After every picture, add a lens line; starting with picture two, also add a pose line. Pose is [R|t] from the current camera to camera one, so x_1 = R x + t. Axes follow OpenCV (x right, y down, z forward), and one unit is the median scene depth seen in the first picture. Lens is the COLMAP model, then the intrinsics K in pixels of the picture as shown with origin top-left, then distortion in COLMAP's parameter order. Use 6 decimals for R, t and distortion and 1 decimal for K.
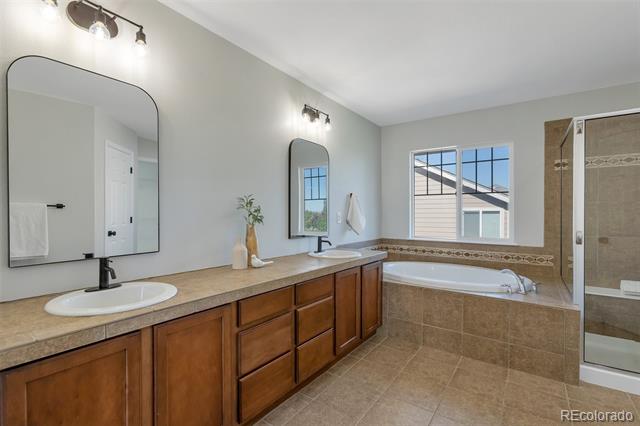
lens RADIAL K [[308.6, 0, 321.0], [0, 308.6, 216.0], [0, 0, 1]] dist [-0.007958, 0.005355]
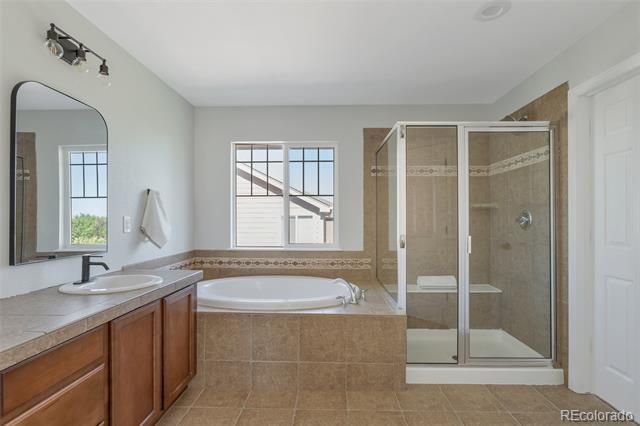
lens RADIAL K [[328.4, 0, 325.6], [0, 328.4, 217.4], [0, 0, 1]] dist [-0.005208, 0.005841]
pose [[0.838996, 0.000007, 0.544138, 0.038265], [0.005976, 0.999940, -0.009226, -0.000211], [-0.544105, 0.010993, 0.838945, 0.207191]]
